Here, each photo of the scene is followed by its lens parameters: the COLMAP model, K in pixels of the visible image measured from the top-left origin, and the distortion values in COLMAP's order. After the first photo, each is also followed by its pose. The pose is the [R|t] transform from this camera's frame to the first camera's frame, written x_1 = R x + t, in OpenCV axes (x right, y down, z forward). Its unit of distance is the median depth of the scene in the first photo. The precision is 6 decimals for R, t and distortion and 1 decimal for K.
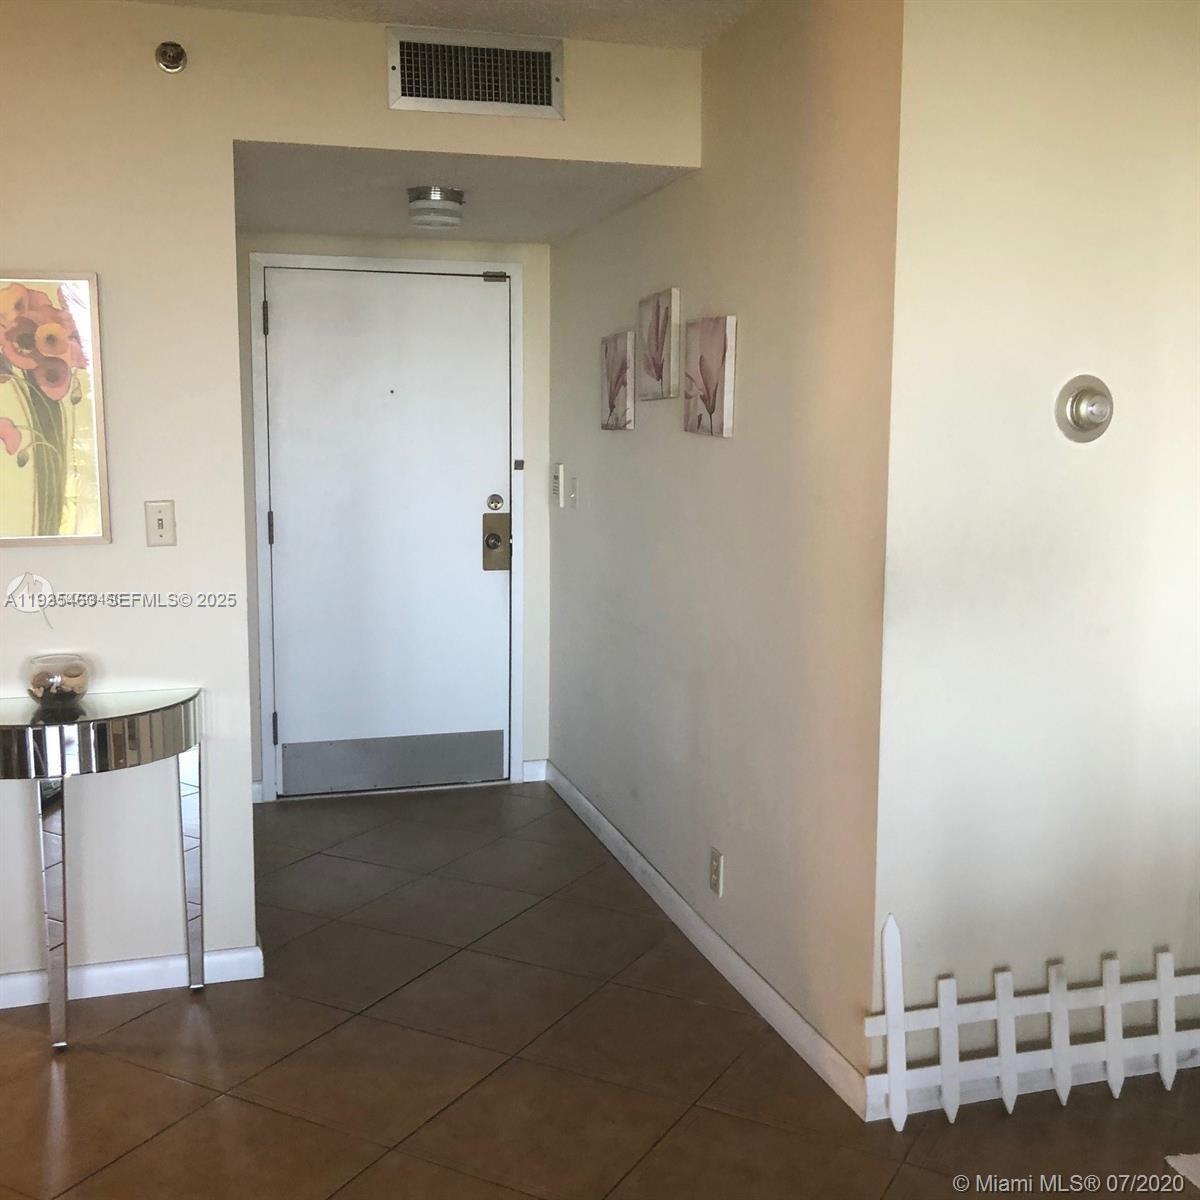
lens RADIAL K [[1372.5, 0, 603.2], [0, 1372.5, 607.4], [0, 0, 1]] dist [0.044289, 0.000000]
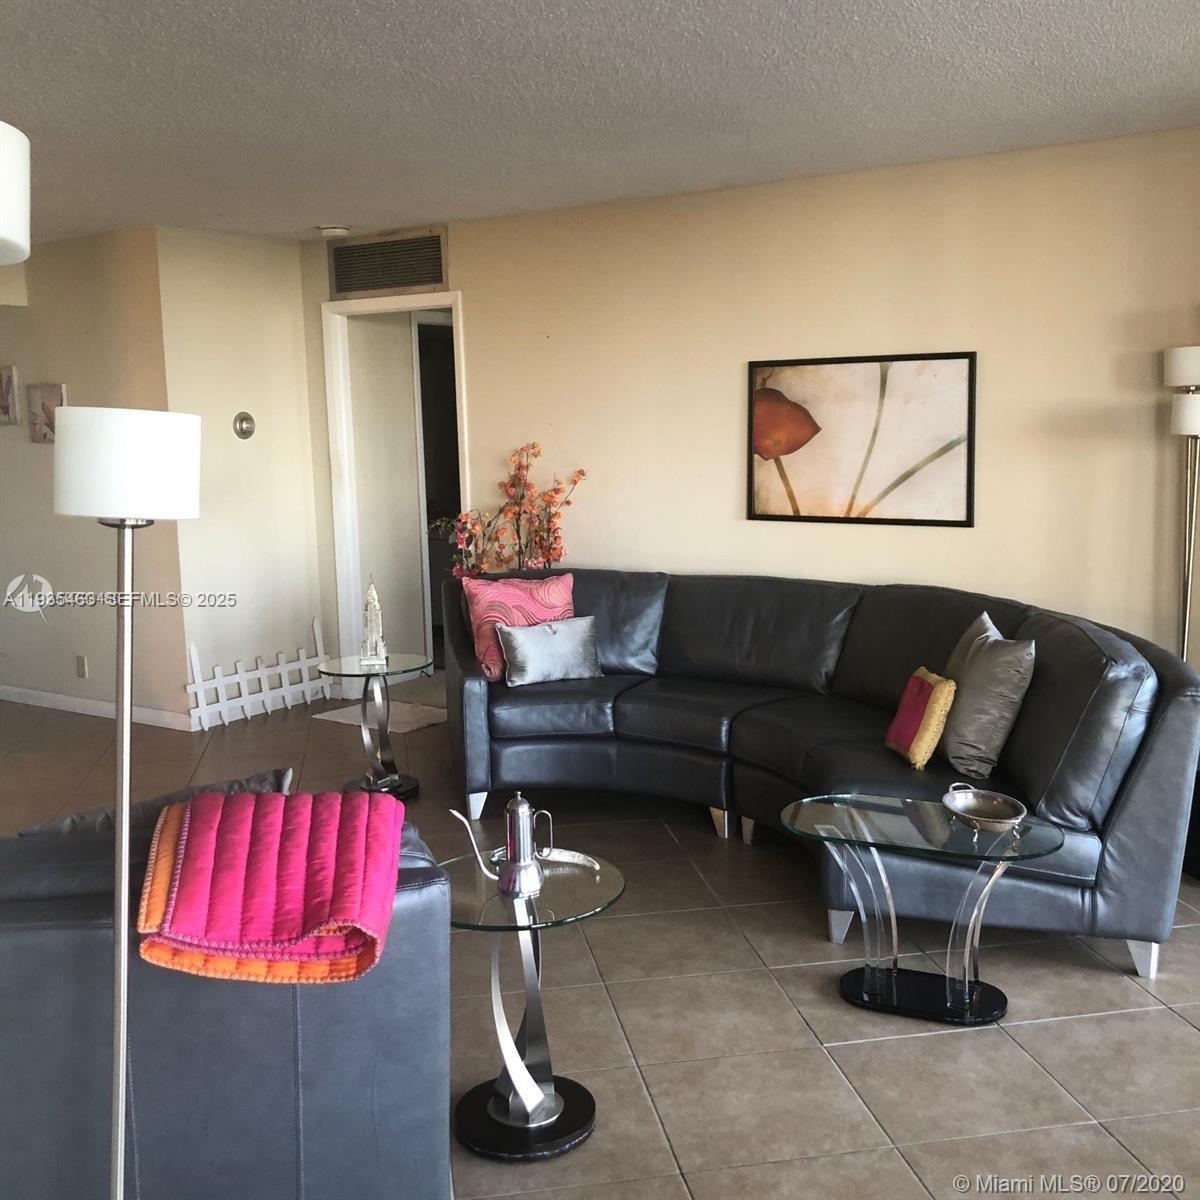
lens RADIAL K [[1372.5, 0, 604.7], [0, 1372.5, 600.5], [0, 0, 1]] dist [0.044289, 0.000000]
pose [[0.795556, -0.103728, 0.596935, -0.610591], [0.115282, 0.993152, 0.018938, 0.184530], [-0.594812, 0.053750, 0.802066, -1.272213]]
